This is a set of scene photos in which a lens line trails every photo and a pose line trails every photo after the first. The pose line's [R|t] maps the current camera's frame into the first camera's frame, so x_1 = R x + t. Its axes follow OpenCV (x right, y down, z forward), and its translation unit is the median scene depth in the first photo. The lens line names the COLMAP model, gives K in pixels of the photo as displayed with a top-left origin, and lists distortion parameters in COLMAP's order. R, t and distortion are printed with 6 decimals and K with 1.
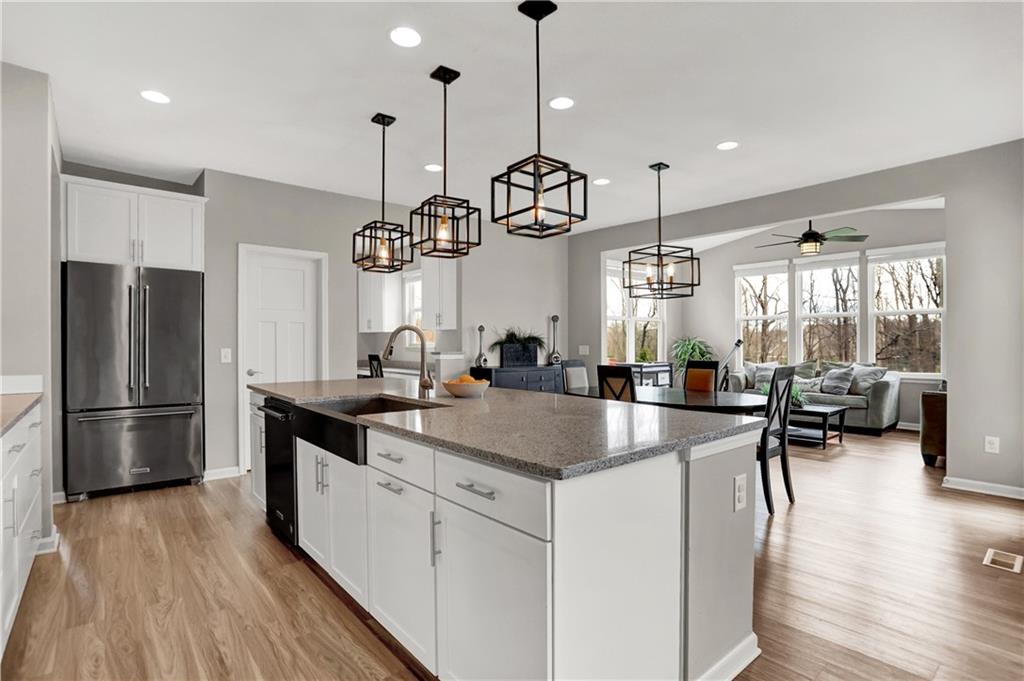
lens RADIAL K [[502.0, 0, 512.8], [0, 502.0, 358.6], [0, 0, 1]] dist [-0.027044, 0.000227]
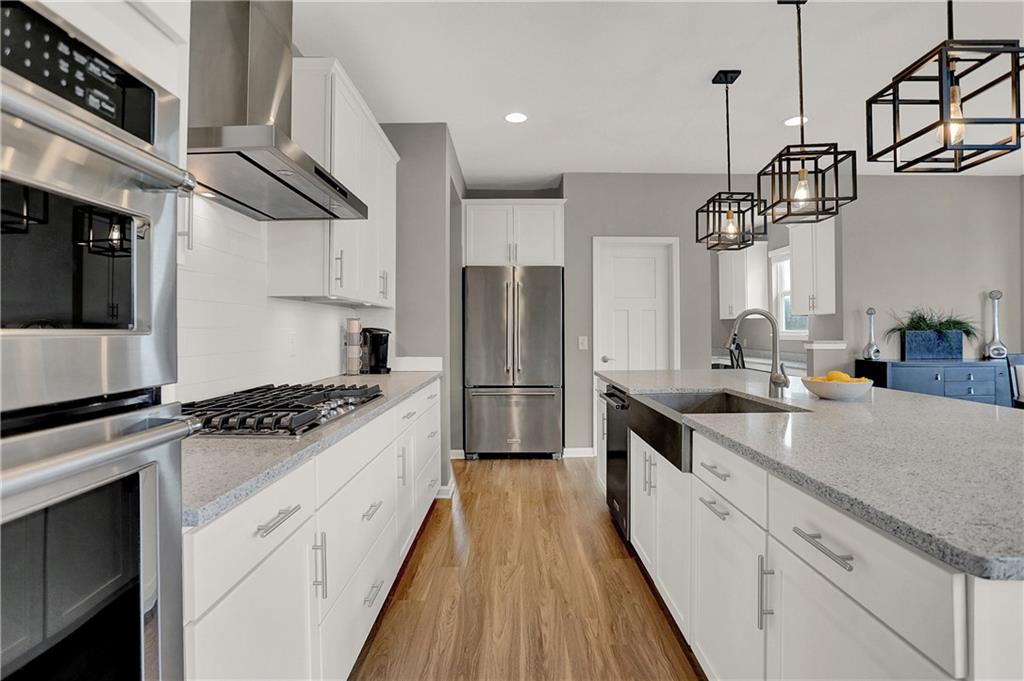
lens RADIAL K [[509.8, 0, 509.3], [0, 509.8, 334.7], [0, 0, 1]] dist [-0.056639, 0.014194]
pose [[0.764471, -0.001406, -0.644657, 0.016358], [-0.013562, 0.999741, -0.018264, -0.002099], [0.644515, 0.022705, 0.764254, 0.098684]]
